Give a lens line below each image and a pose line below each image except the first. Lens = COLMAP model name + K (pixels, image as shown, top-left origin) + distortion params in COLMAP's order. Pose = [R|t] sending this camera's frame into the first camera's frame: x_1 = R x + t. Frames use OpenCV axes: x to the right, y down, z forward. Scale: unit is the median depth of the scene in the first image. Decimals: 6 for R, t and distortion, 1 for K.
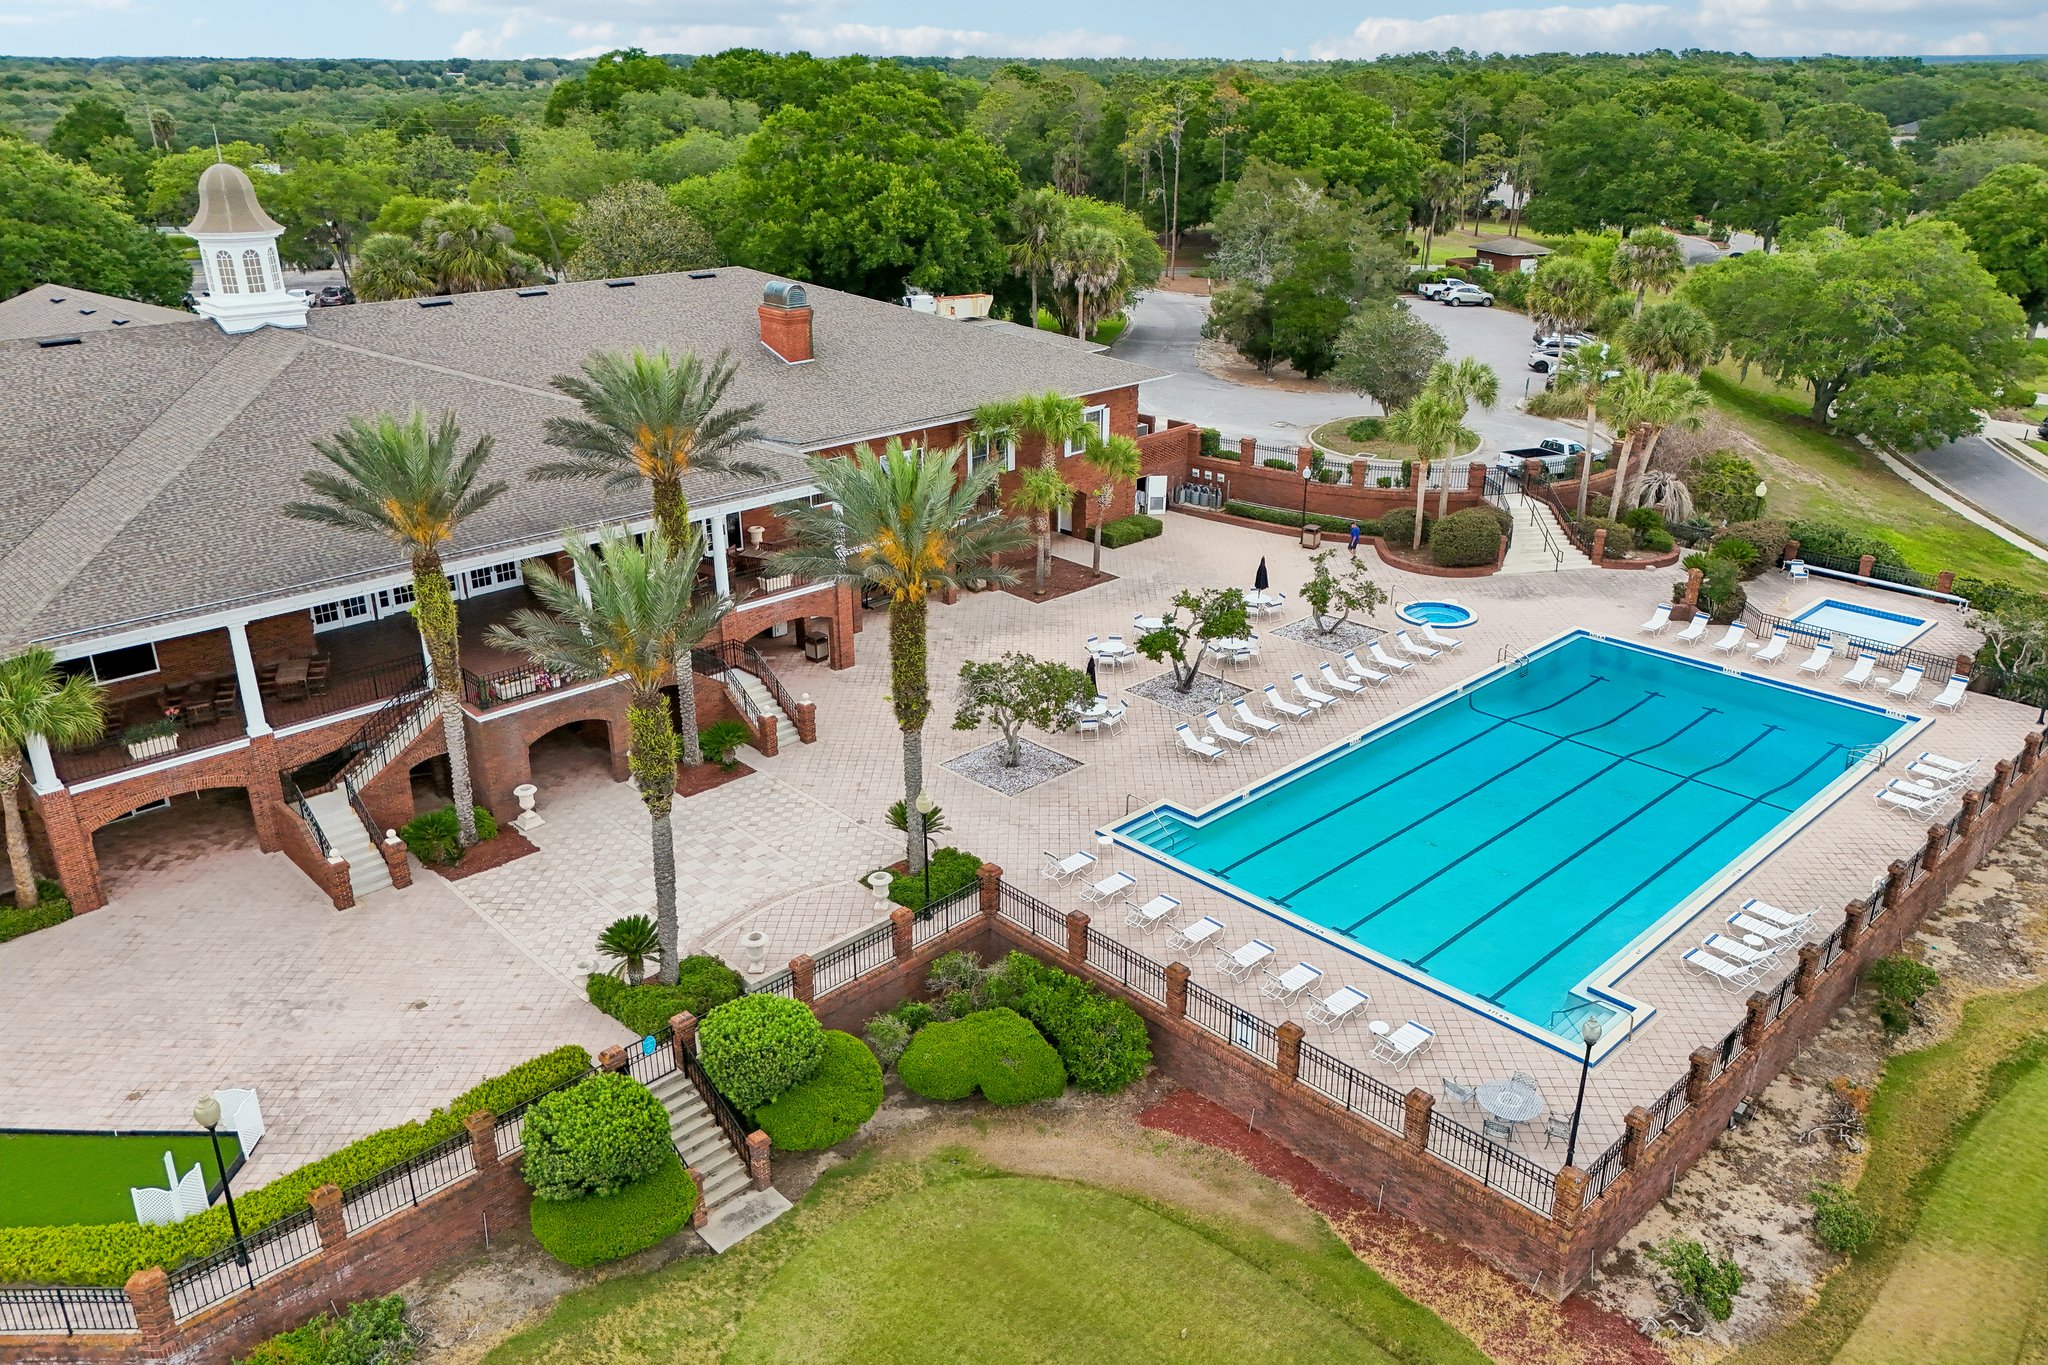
lens RADIAL K [[1507.6, 0, 1024.0], [0, 1507.6, 682.5], [0, 0, 1]] dist [0.168728, -0.230217]
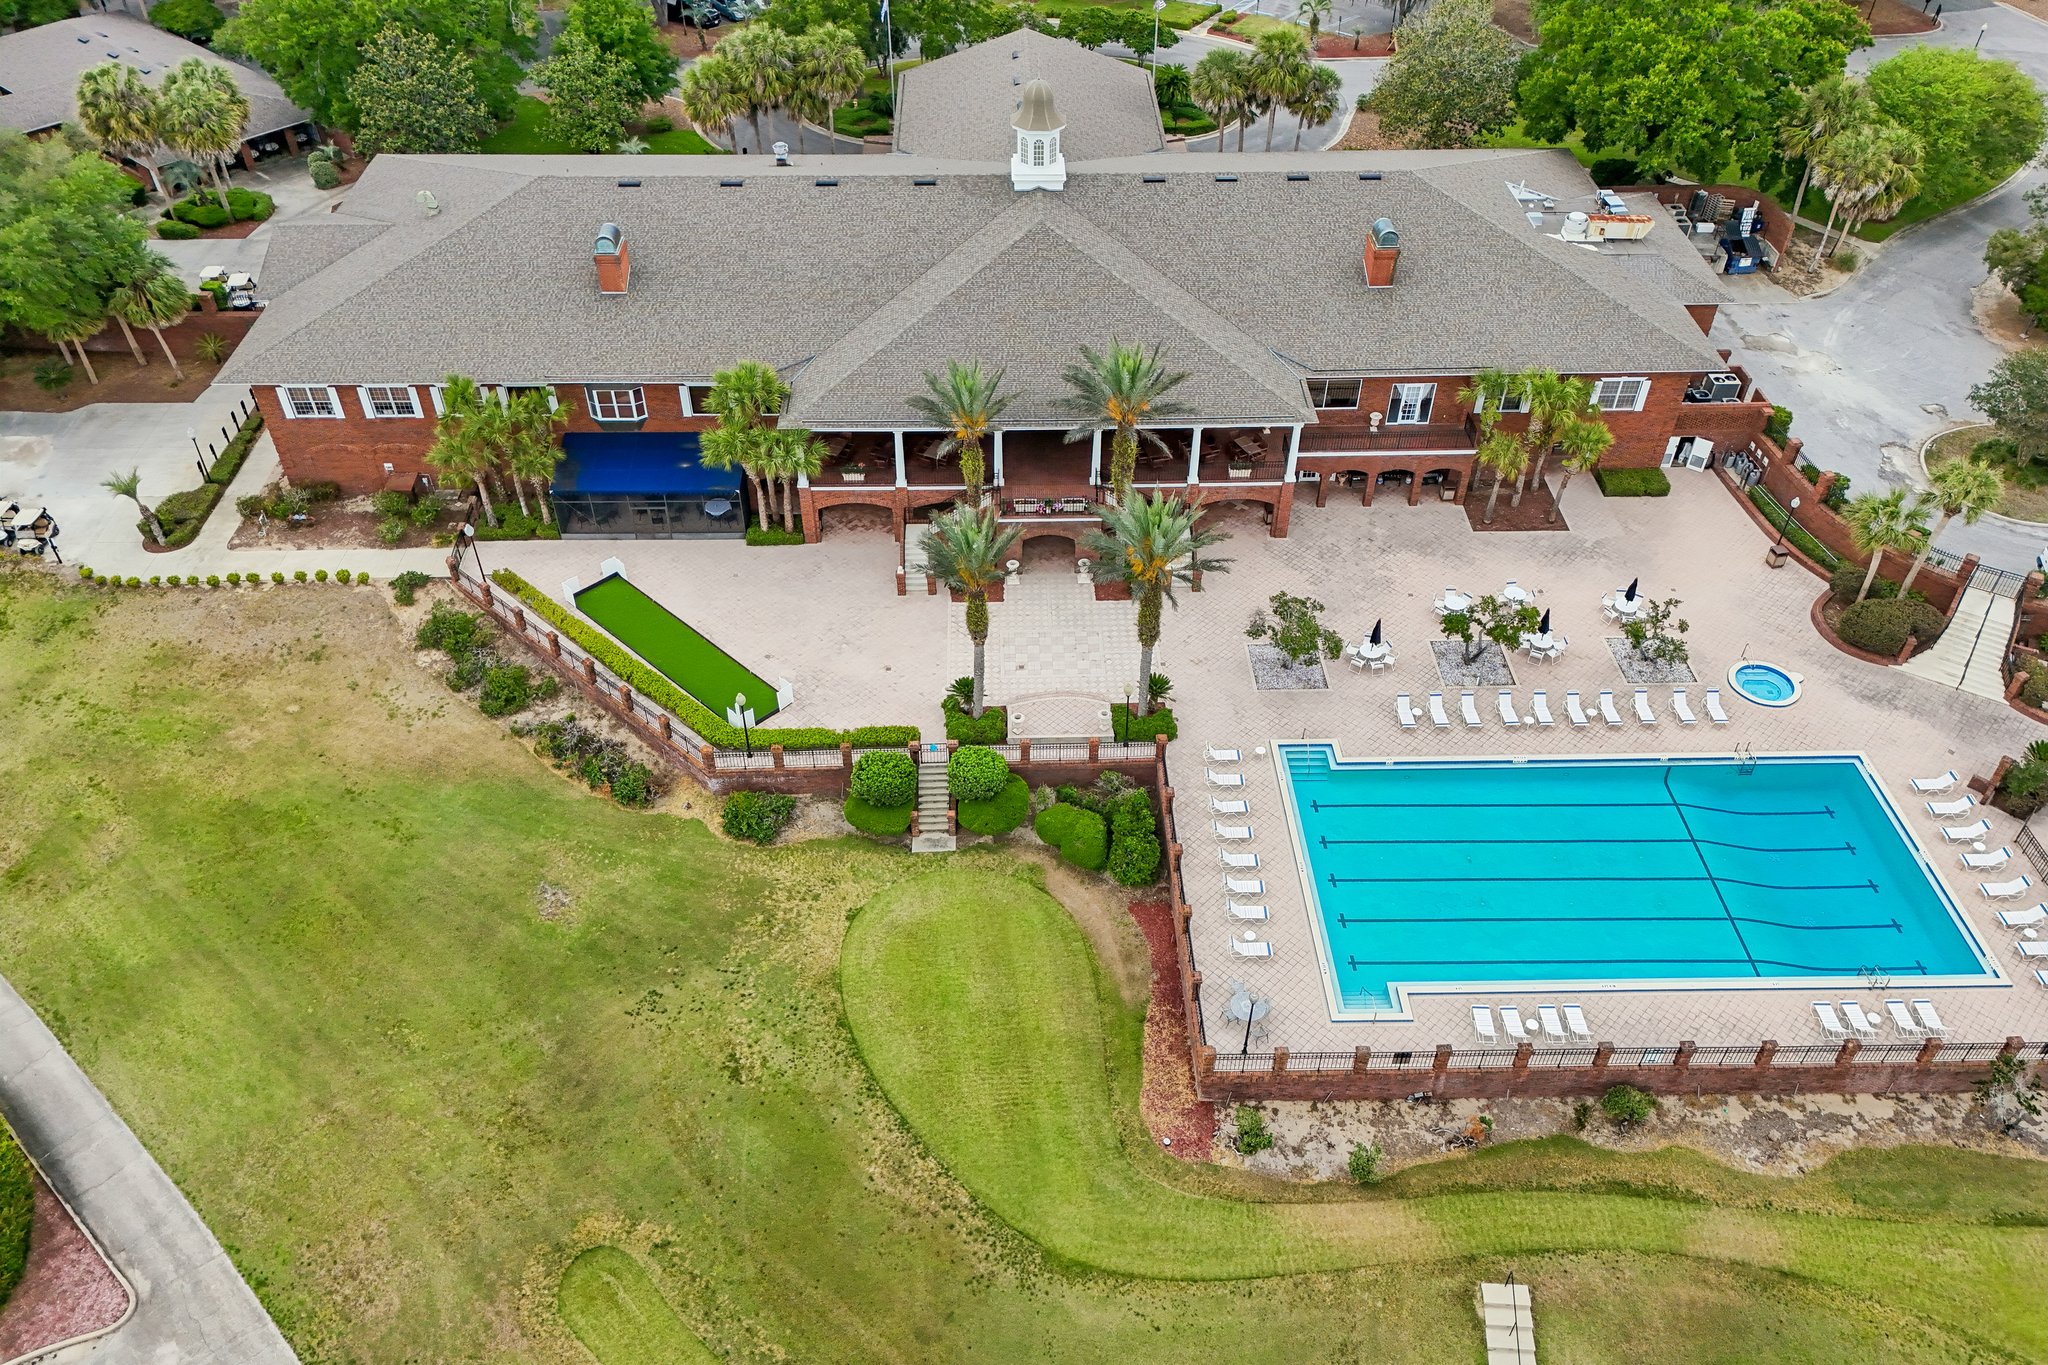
lens RADIAL K [[1507.6, 0, 1024.0], [0, 1507.6, 682.5], [0, 0, 1]] dist [0.168728, -0.230217]
pose [[0.735206, 0.452055, -0.505092, 0.668053], [-0.258683, 0.875866, 0.407360, -0.560247], [0.626542, -0.168835, 0.760881, -0.350256]]
